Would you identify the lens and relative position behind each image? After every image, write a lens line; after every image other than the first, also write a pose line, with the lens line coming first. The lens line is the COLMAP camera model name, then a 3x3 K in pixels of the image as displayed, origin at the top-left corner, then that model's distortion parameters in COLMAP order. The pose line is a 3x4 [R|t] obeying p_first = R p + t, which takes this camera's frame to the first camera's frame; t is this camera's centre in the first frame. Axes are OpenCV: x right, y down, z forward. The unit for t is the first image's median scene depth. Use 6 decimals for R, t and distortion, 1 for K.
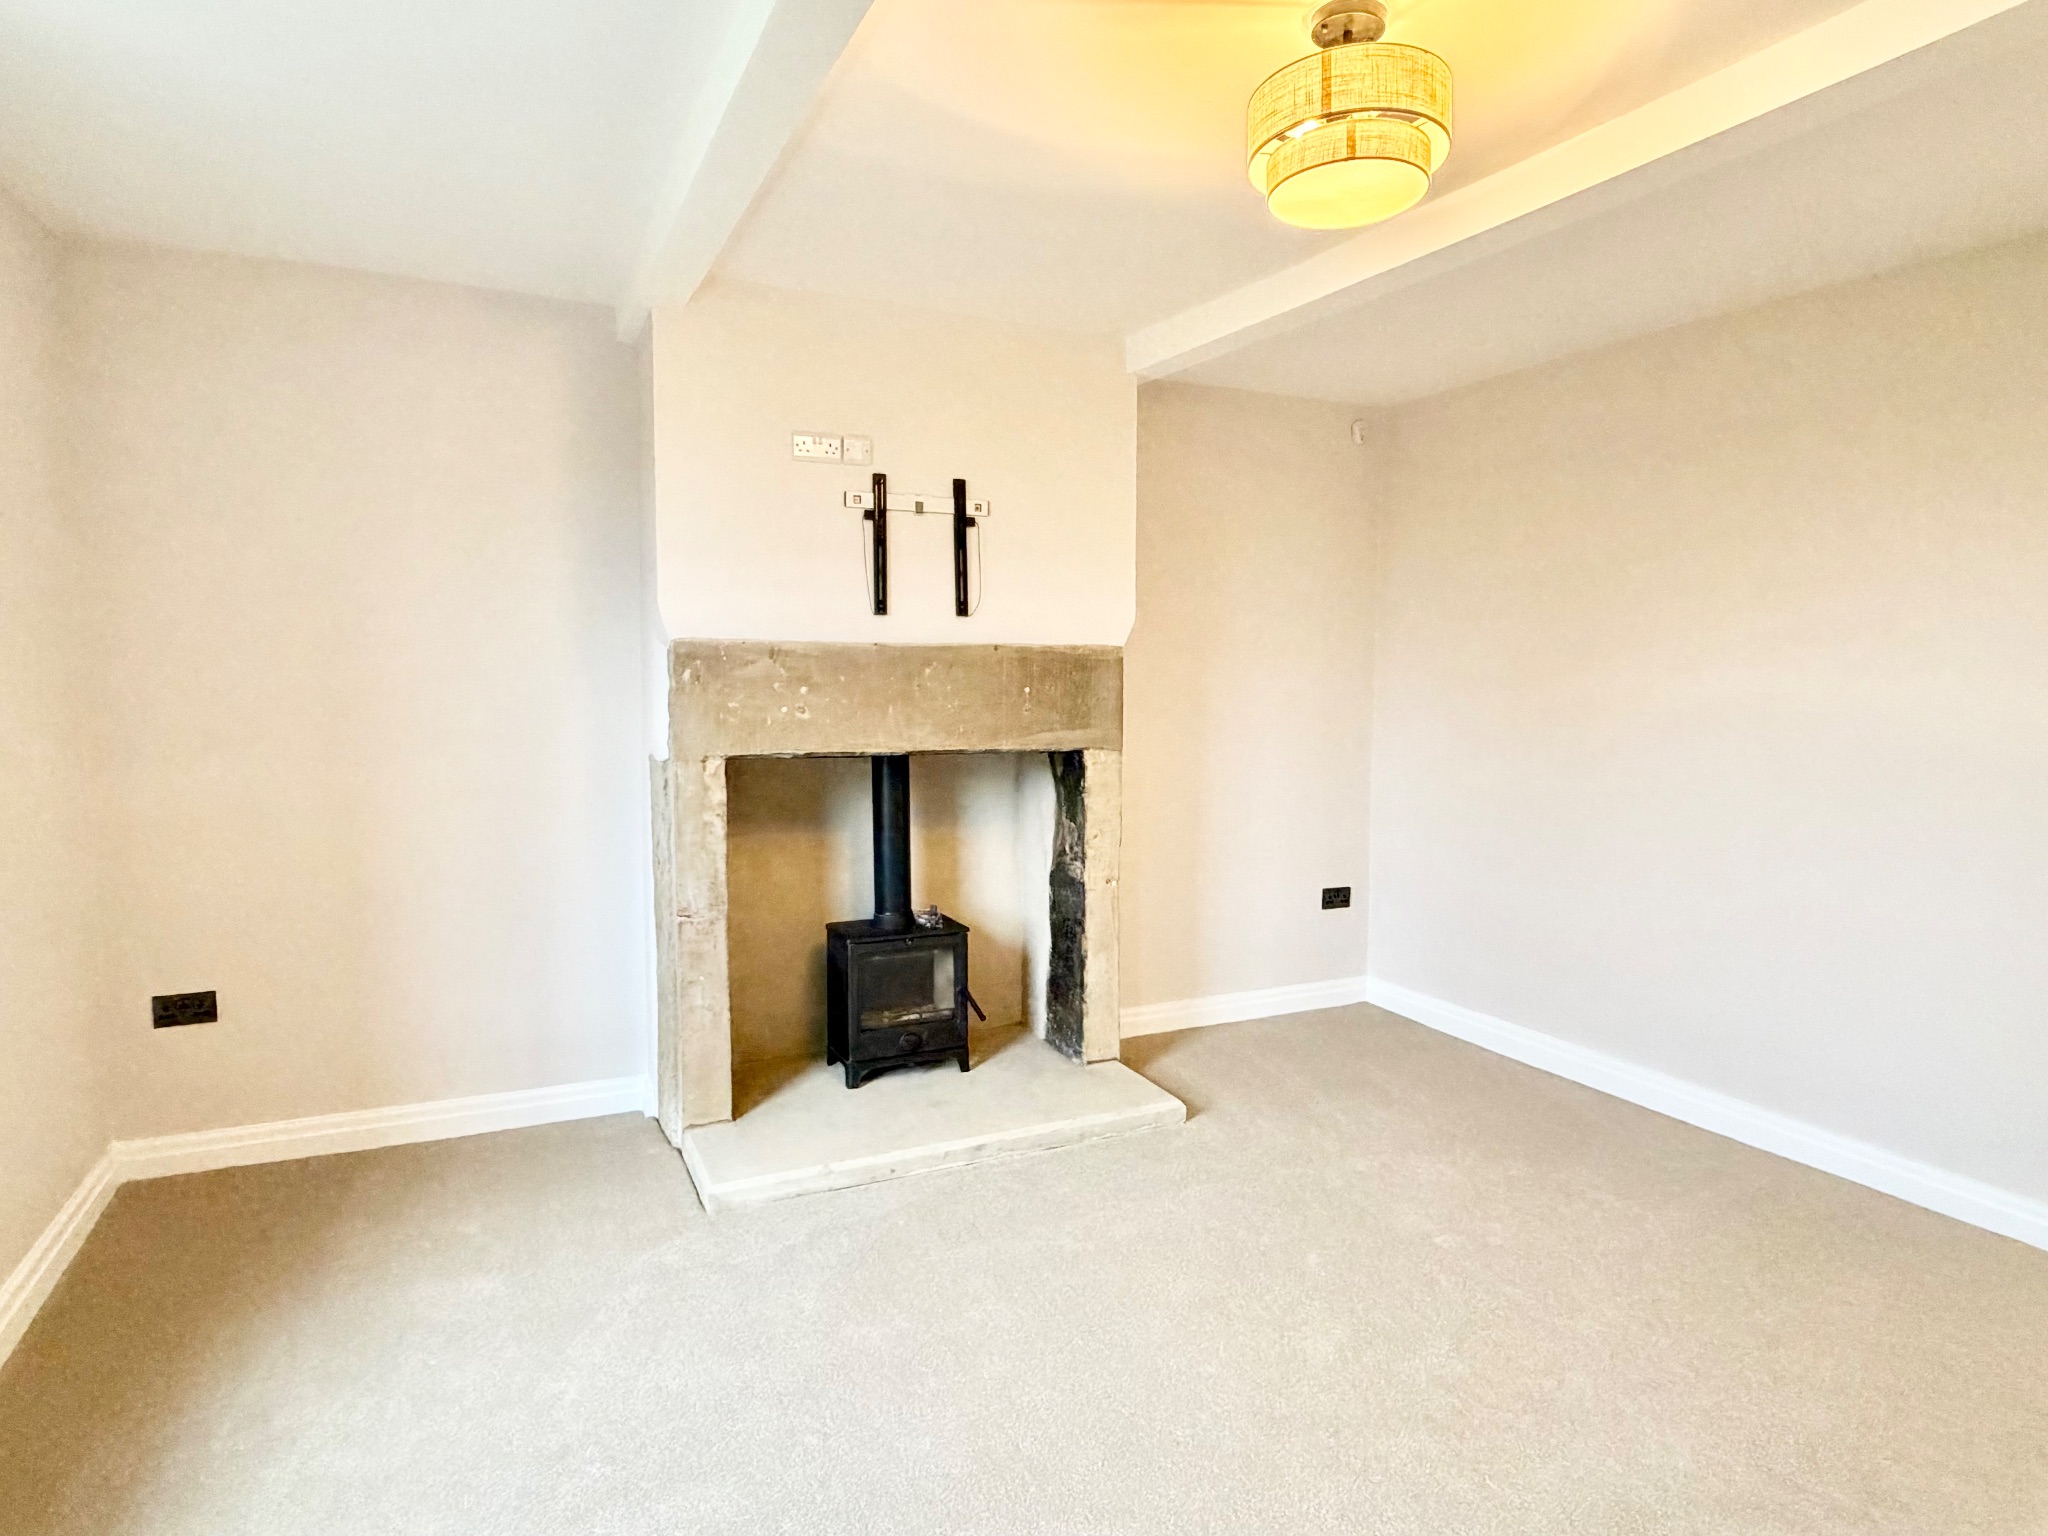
lens RADIAL K [[1194.6, 0, 1024.0], [0, 1194.6, 768.0], [0, 0, 1]] dist [0.004461, 0.000513]
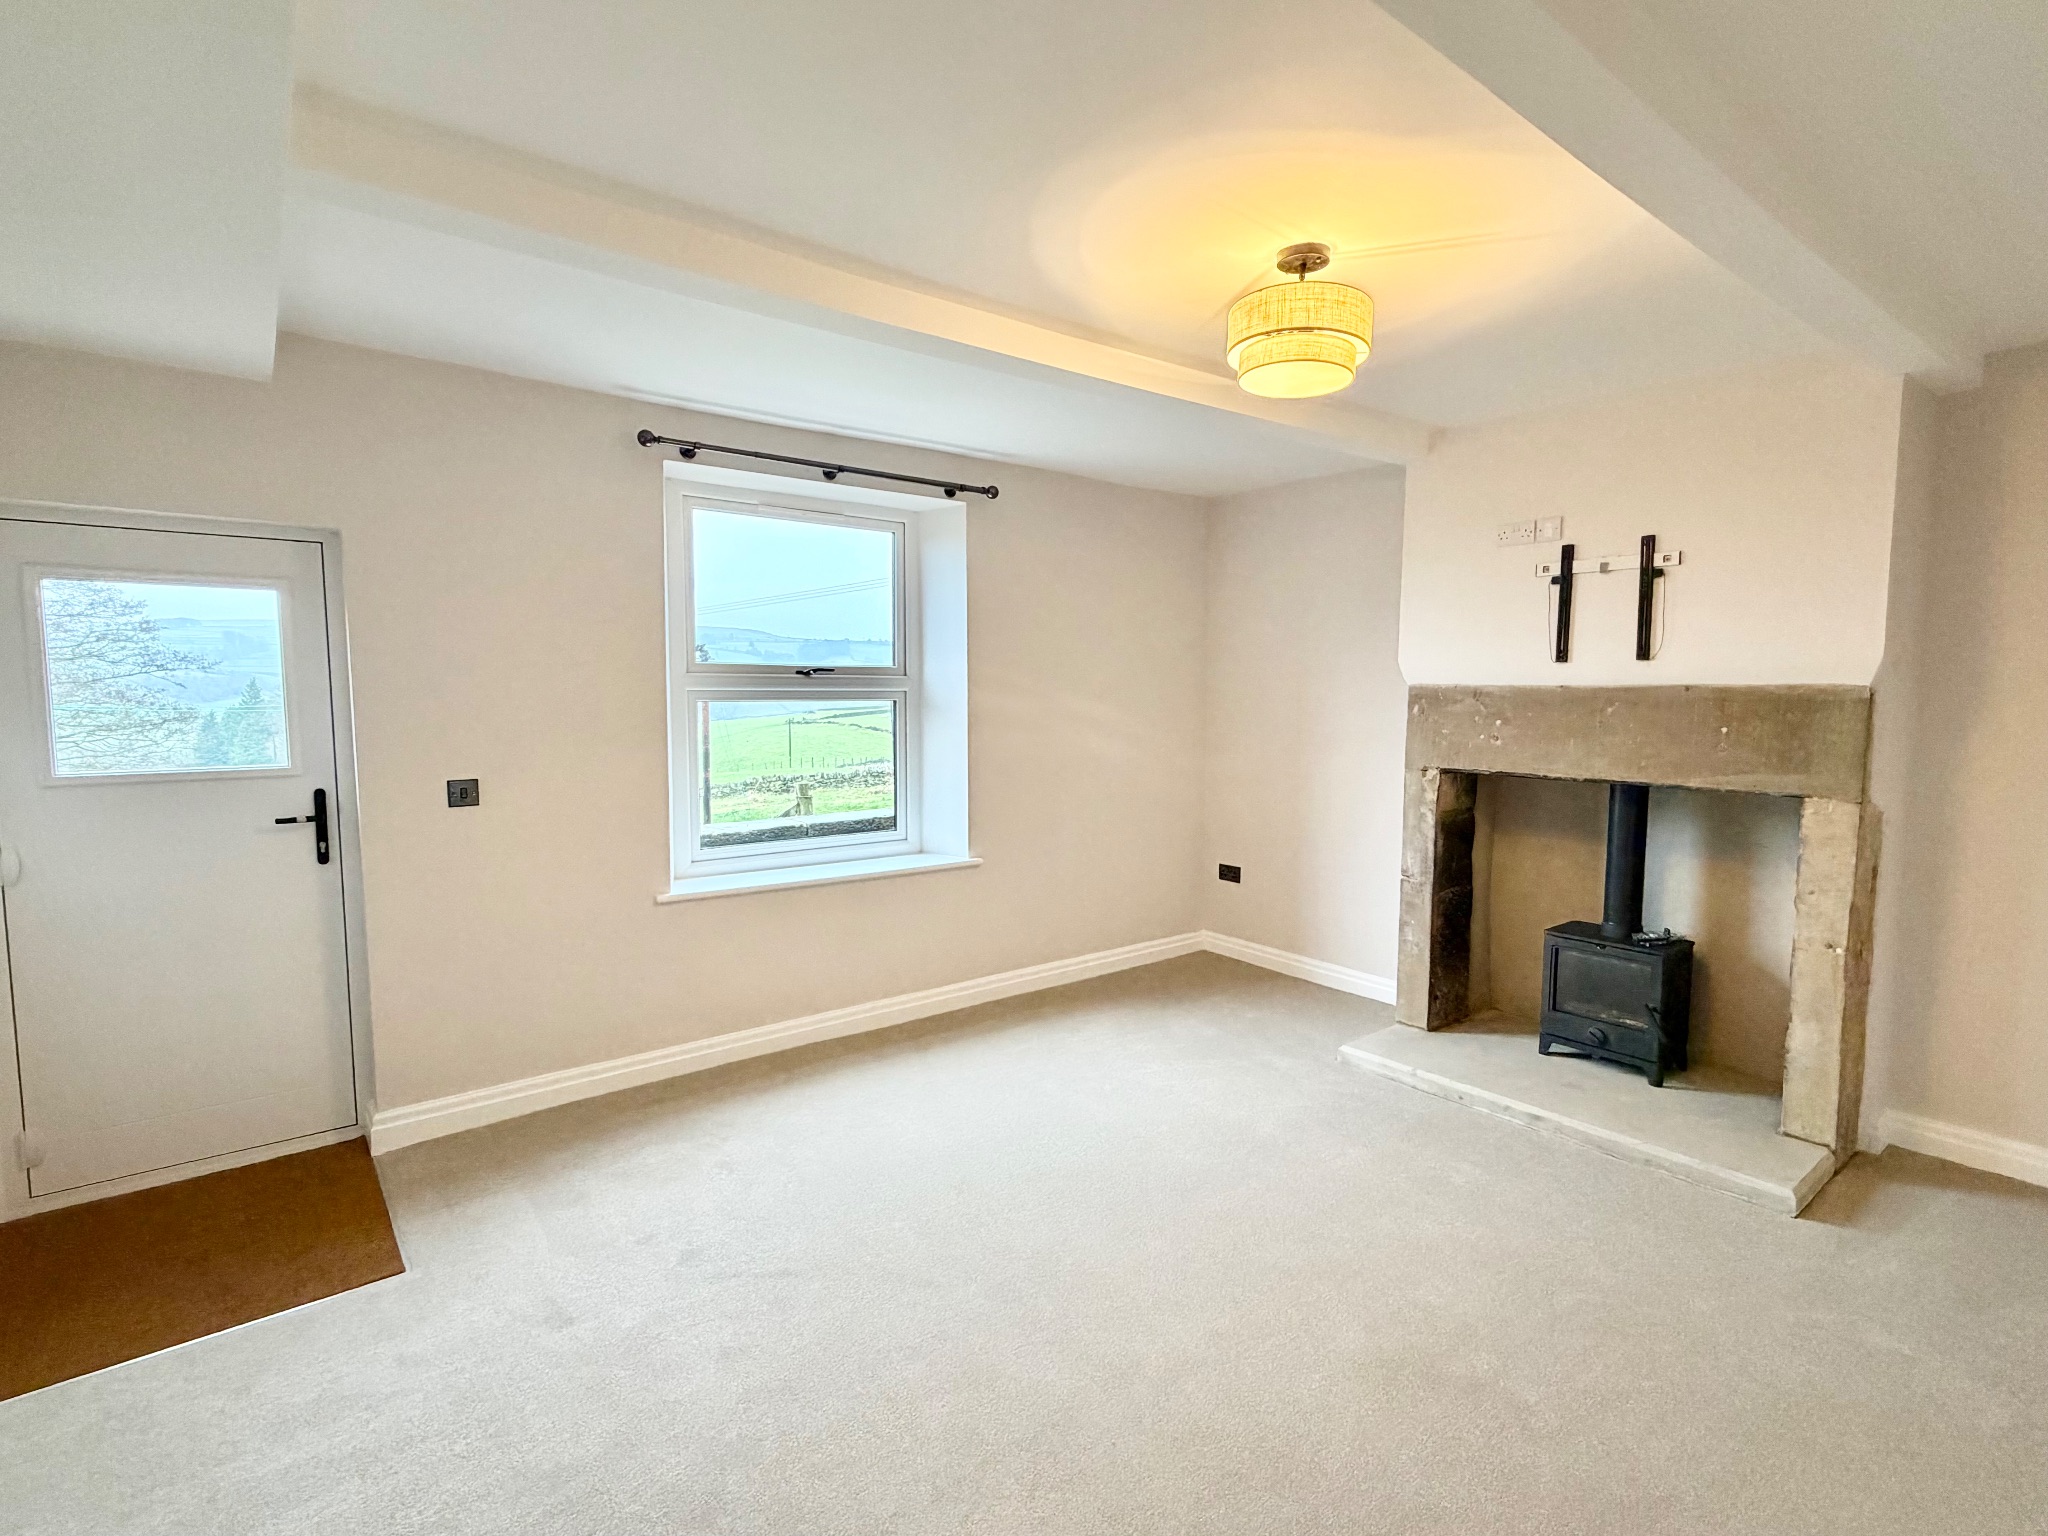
lens RADIAL K [[969.9, 0, 1024.0], [0, 969.9, 768.0], [0, 0, 1]] dist [-0.001927, 0.000407]
pose [[0.223440, 0.072406, -0.972025, 0.714434], [-0.087952, 0.994667, 0.053875, -0.027462], [0.970742, 0.073454, 0.228616, 0.261222]]
